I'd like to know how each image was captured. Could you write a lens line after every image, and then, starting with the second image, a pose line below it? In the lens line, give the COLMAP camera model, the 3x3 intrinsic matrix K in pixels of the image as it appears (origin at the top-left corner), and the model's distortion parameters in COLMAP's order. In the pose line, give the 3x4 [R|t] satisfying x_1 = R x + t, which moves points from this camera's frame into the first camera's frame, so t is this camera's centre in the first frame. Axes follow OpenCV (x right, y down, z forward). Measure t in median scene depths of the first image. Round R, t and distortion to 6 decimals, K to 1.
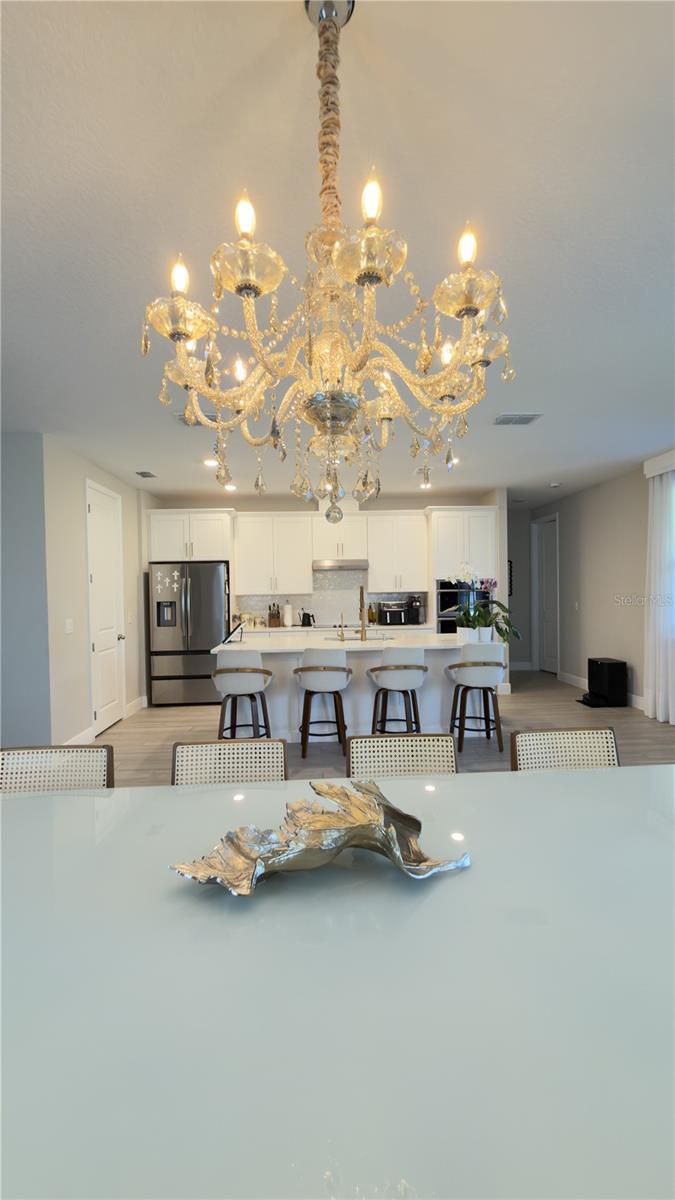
lens RADIAL K [[479.1, 0, 336.5], [0, 479.1, 598.3], [0, 0, 1]] dist [-0.004379, 0.000952]
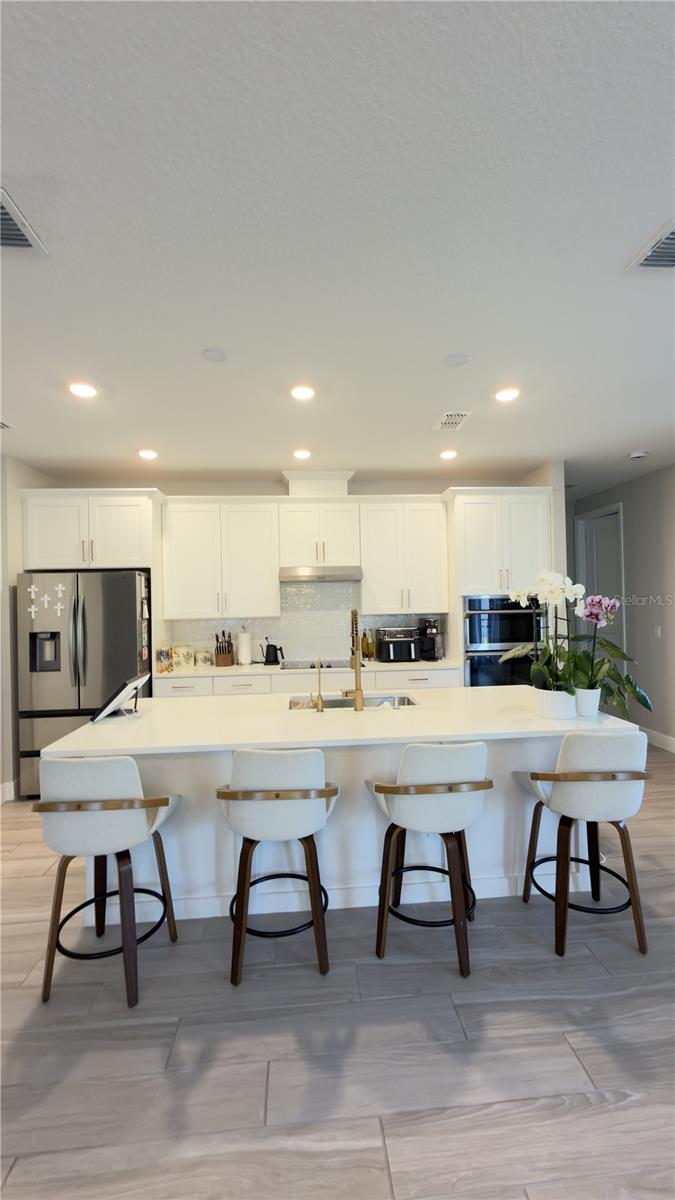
lens RADIAL K [[479.1, 0, 337.1], [0, 479.1, 599.8], [0, 0, 1]] dist [-0.004379, 0.000952]
pose [[0.999606, -0.003296, 0.027863, 0.012541], [0.003868, 0.999782, -0.020500, -0.020295], [-0.027789, 0.020599, 0.999402, 0.333440]]
